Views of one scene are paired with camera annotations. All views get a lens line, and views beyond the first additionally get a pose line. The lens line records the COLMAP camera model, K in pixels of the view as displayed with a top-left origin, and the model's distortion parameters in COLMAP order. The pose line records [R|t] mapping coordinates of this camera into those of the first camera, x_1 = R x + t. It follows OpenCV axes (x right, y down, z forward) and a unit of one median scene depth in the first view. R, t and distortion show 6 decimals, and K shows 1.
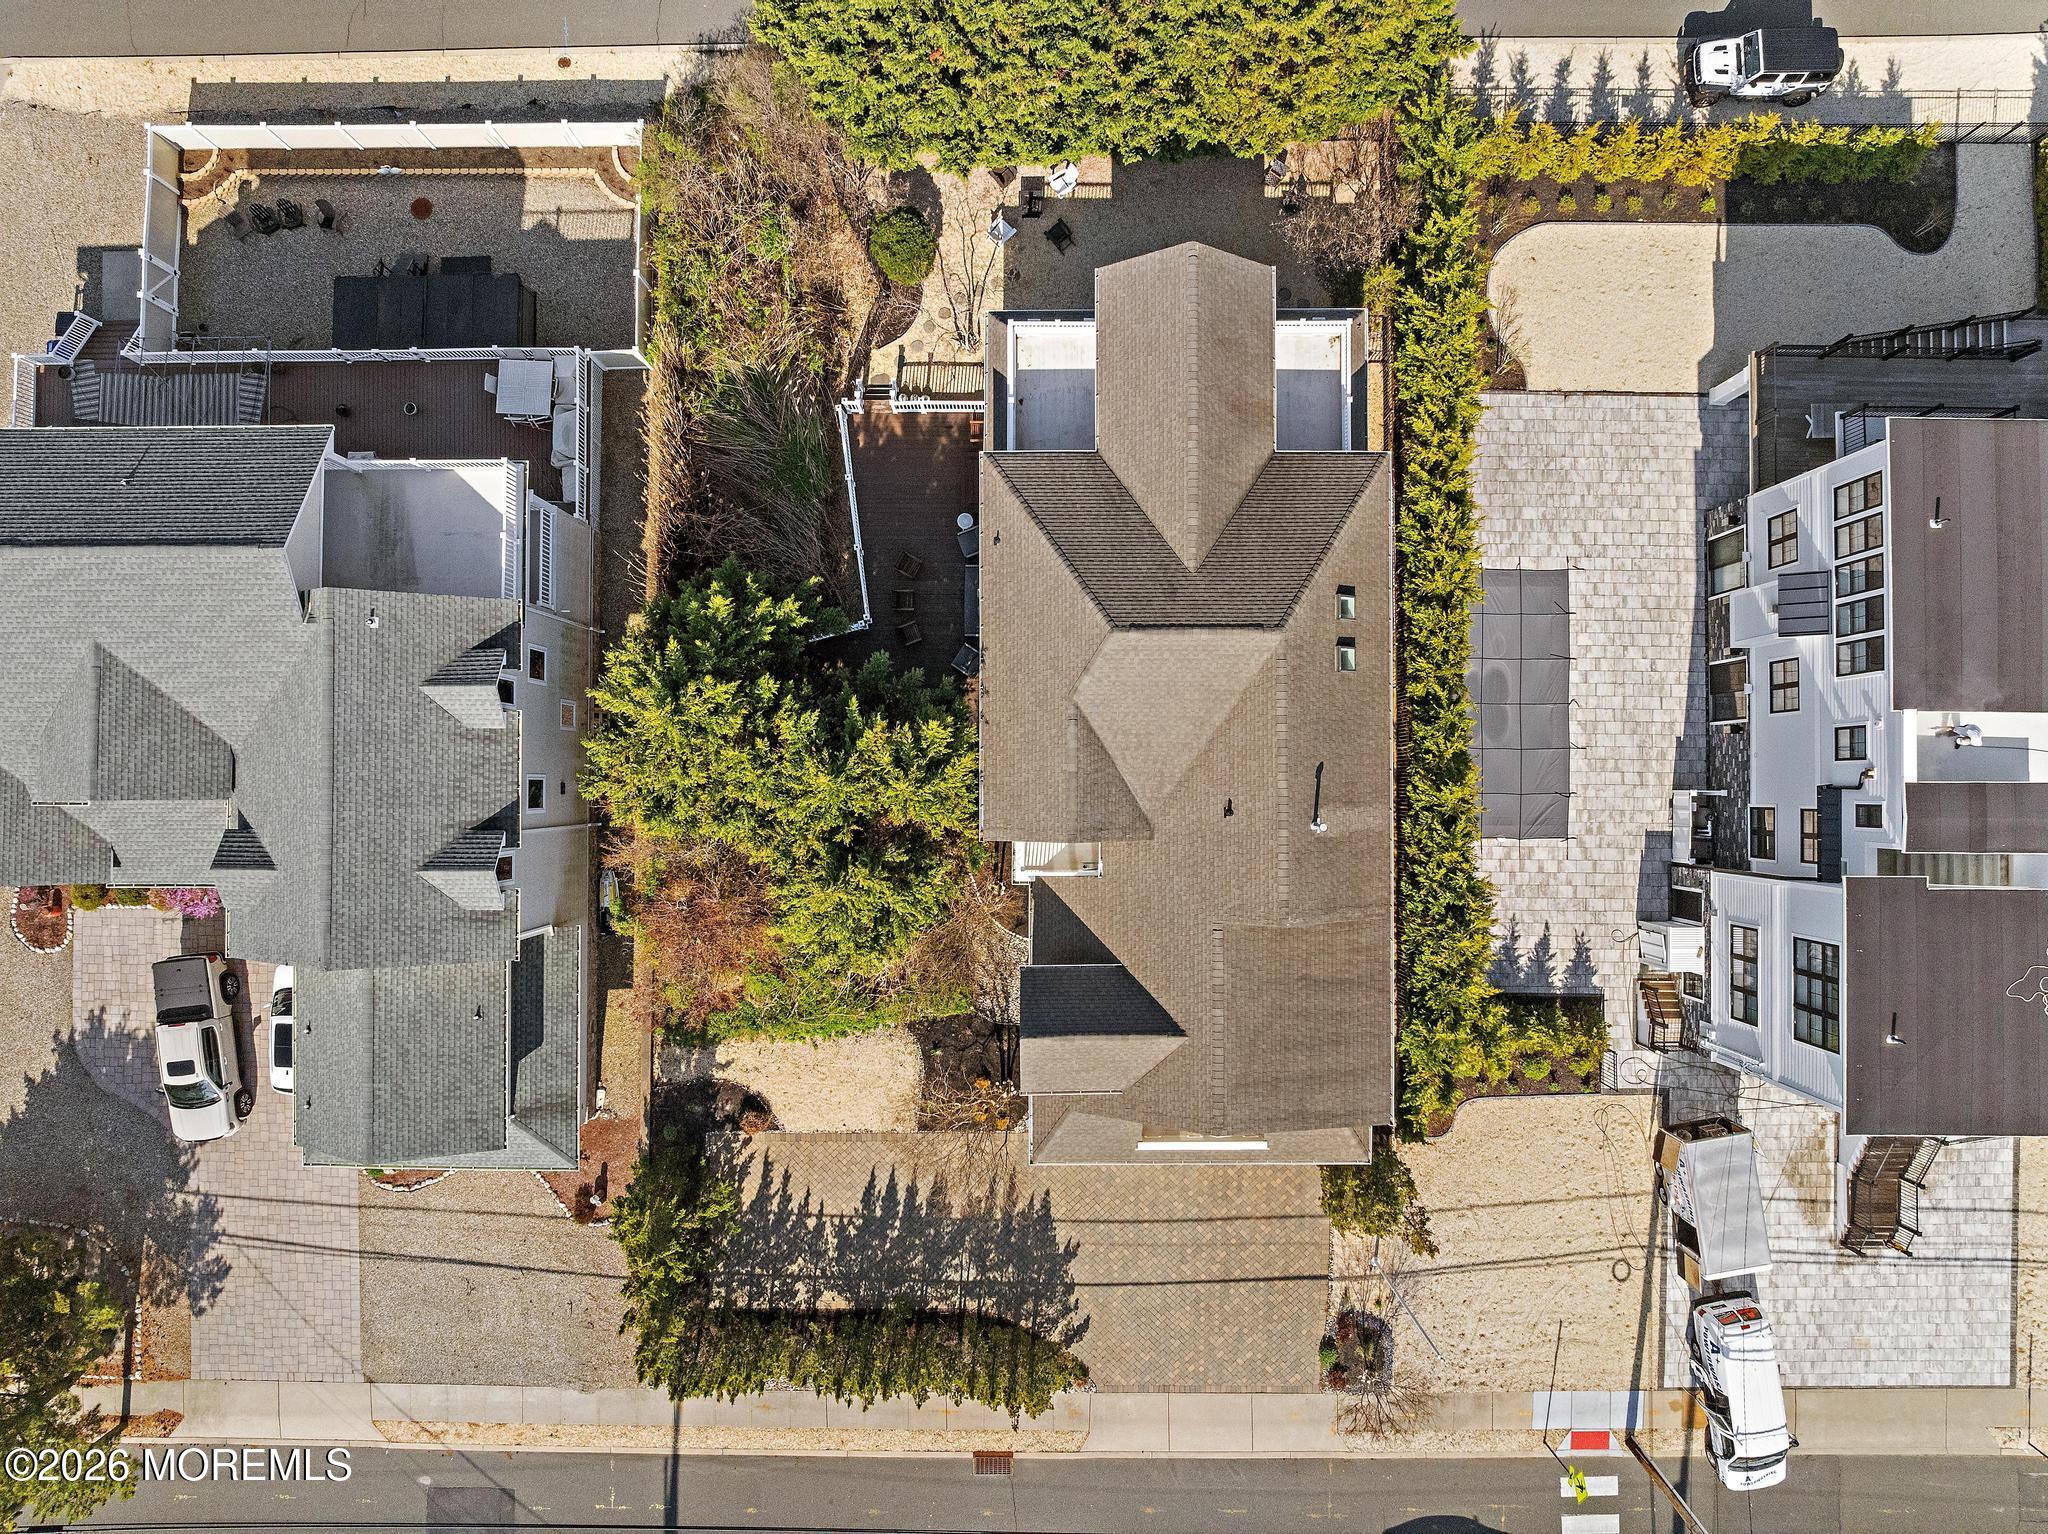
lens RADIAL K [[1424.7, 0, 1031.2], [0, 1424.7, 772.9], [0, 0, 1]] dist [-0.048072, -0.000292]
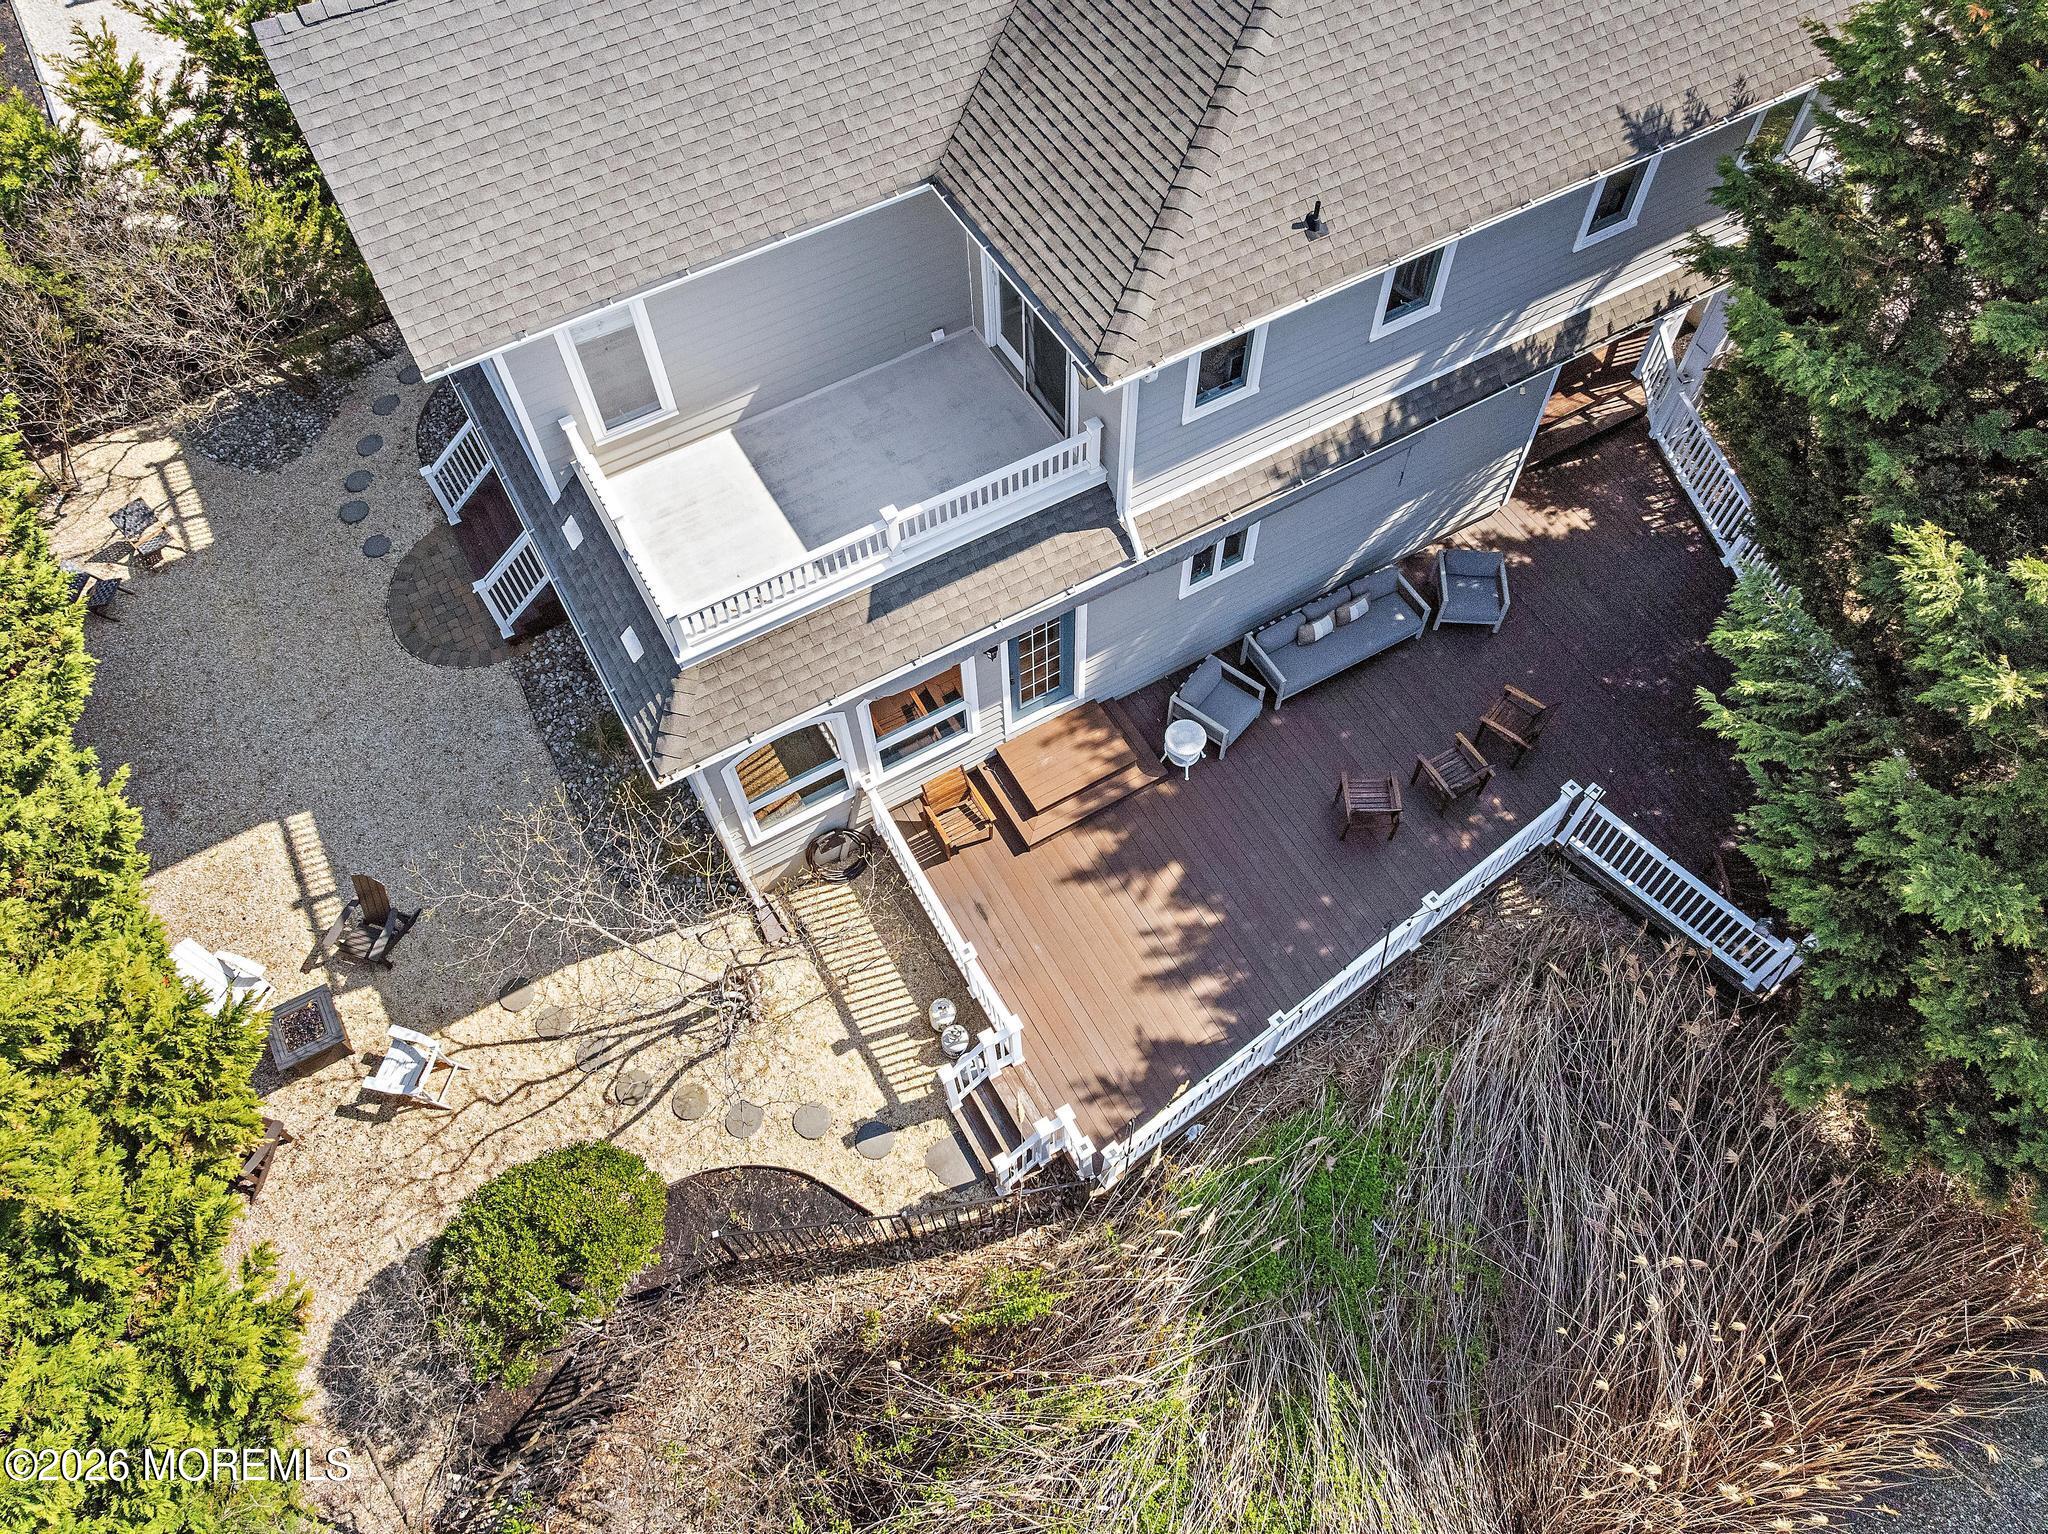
lens RADIAL K [[1424.7, 0, 1031.2], [0, 1424.7, 772.9], [0, 0, 1]] dist [-0.048072, -0.000292]
pose [[-0.494074, -0.741066, 0.454655, -0.206368], [0.869196, -0.432895, 0.238957, -0.310552], [0.019735, 0.513247, 0.858014, 0.684714]]
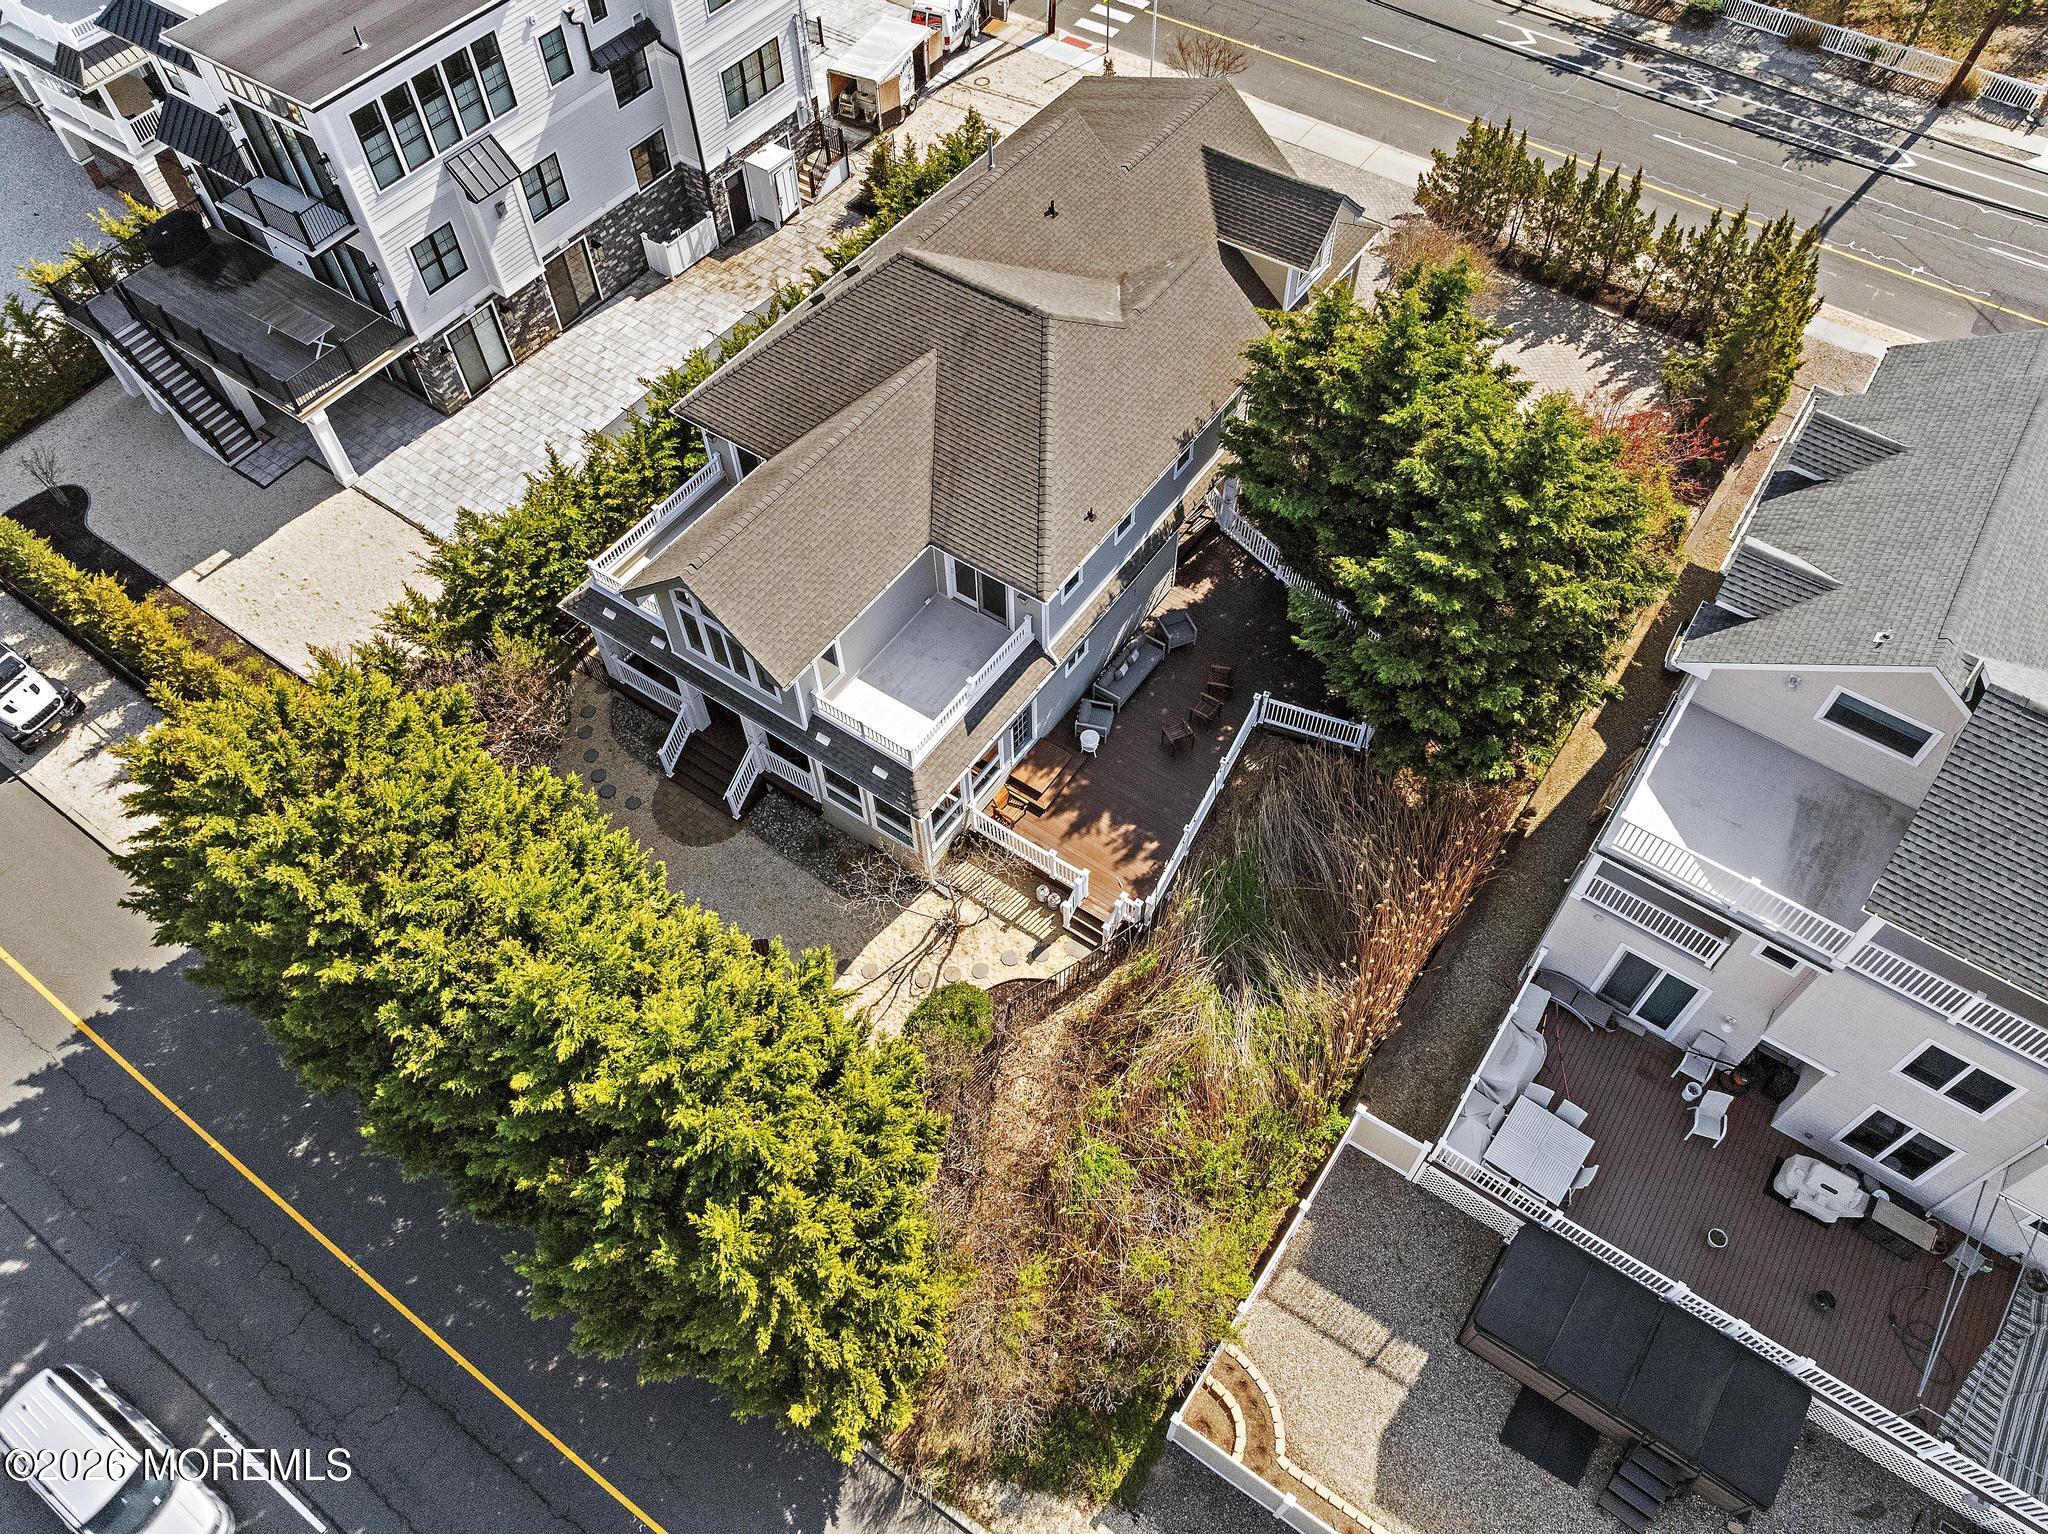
lens RADIAL K [[1424.7, 0, 1031.2], [0, 1424.7, 772.9], [0, 0, 1]] dist [-0.048072, -0.000292]
pose [[-0.820120, -0.460538, 0.339569, -0.304675], [0.571928, -0.677784, 0.462069, -0.587931], [0.017354, 0.573161, 0.819259, 0.351945]]
